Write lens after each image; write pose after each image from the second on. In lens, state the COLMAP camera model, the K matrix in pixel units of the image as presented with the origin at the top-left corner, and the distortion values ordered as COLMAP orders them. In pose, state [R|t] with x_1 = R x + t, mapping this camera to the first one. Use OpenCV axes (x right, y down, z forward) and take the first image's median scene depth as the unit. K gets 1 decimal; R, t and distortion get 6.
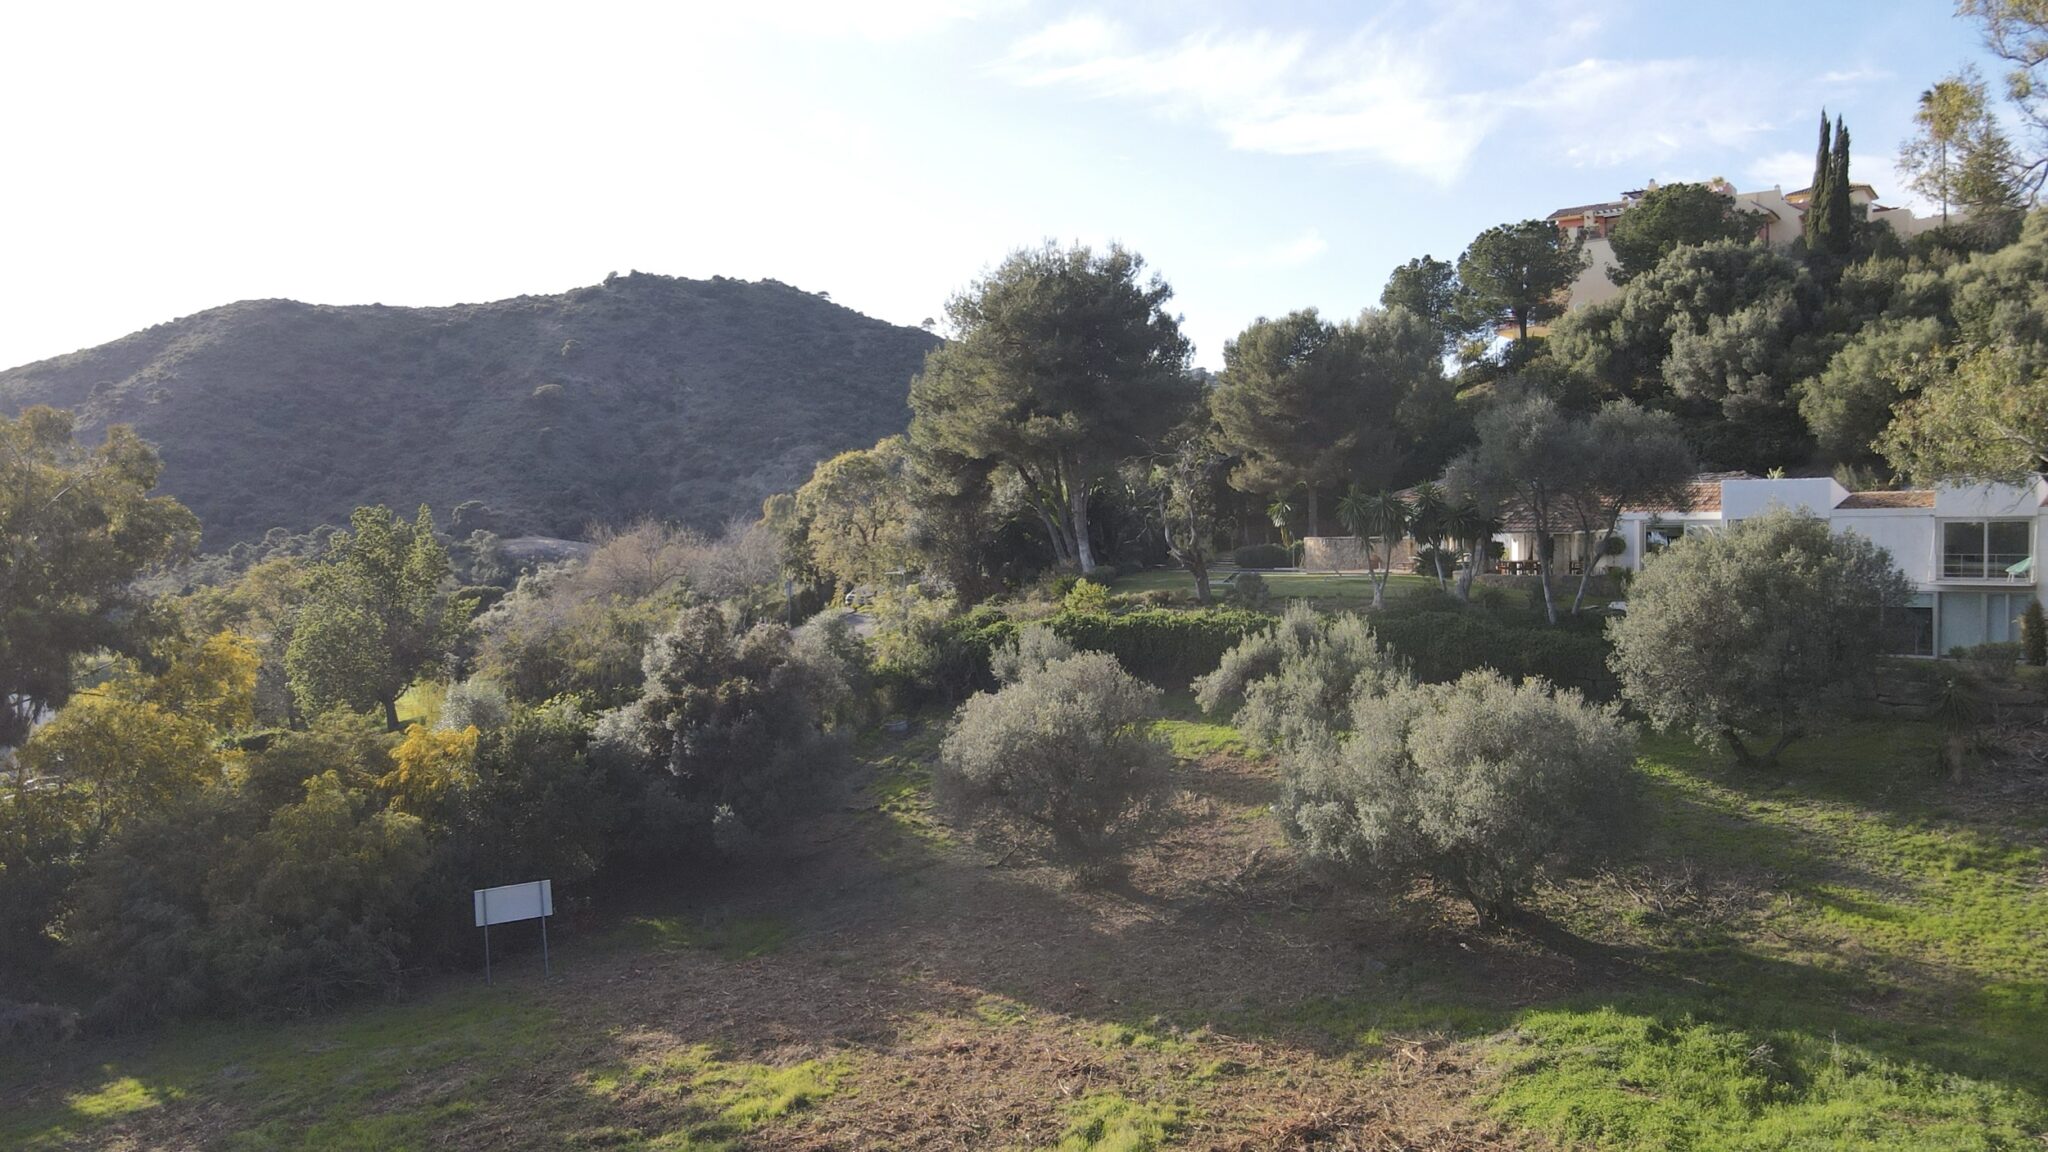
lens RADIAL K [[1520.1, 0, 1005.8], [0, 1520.1, 561.9], [0, 0, 1]] dist [-0.005360, 0.029846]
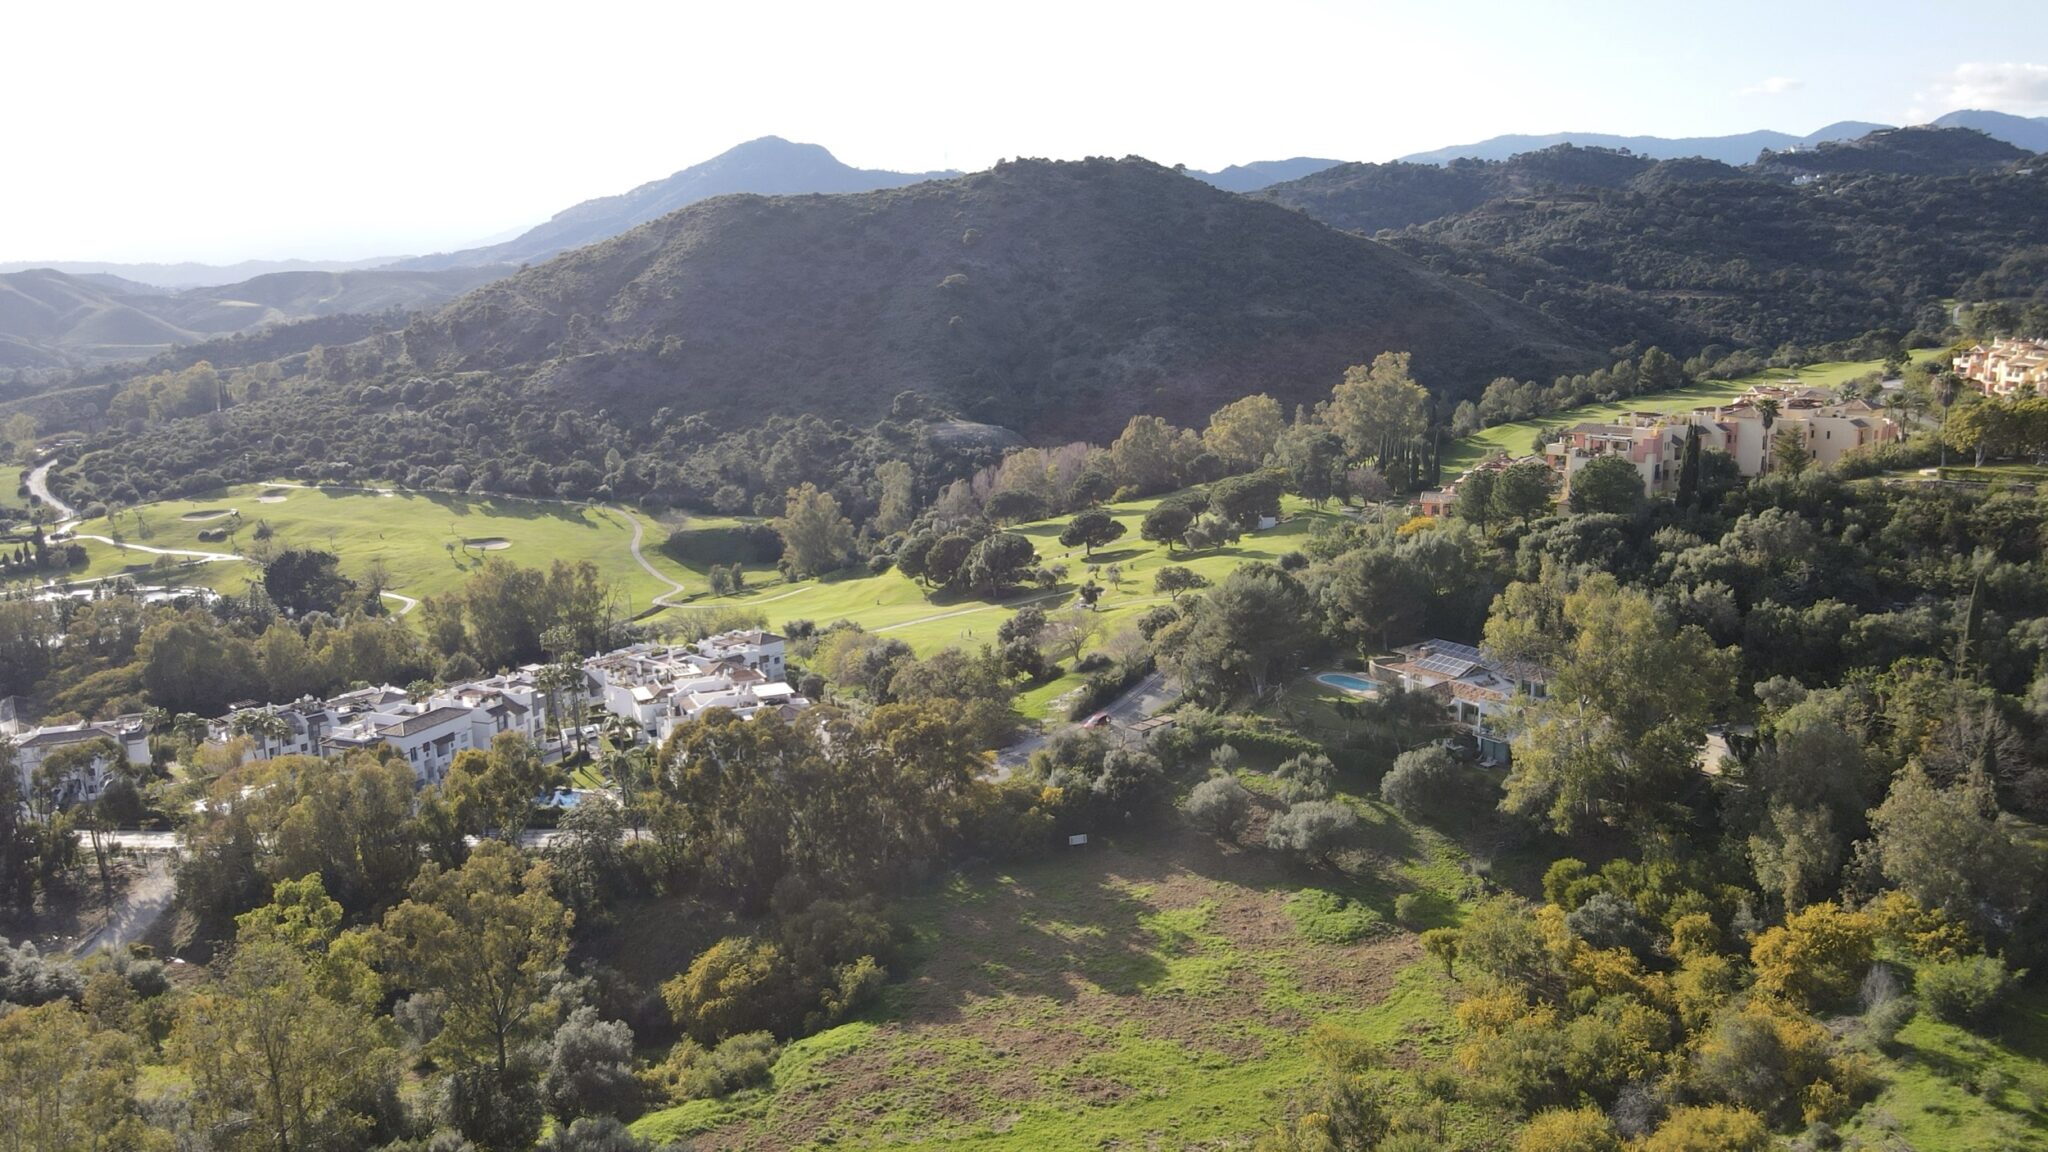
lens RADIAL K [[1520.1, 0, 1020.2], [0, 1520.1, 569.0], [0, 0, 1]] dist [-0.005360, 0.029846]
pose [[0.974857, 0.034417, -0.220158, 0.030333], [0.003613, 0.985429, 0.170047, -0.089940], [0.222803, -0.166567, 0.960528, -0.215347]]
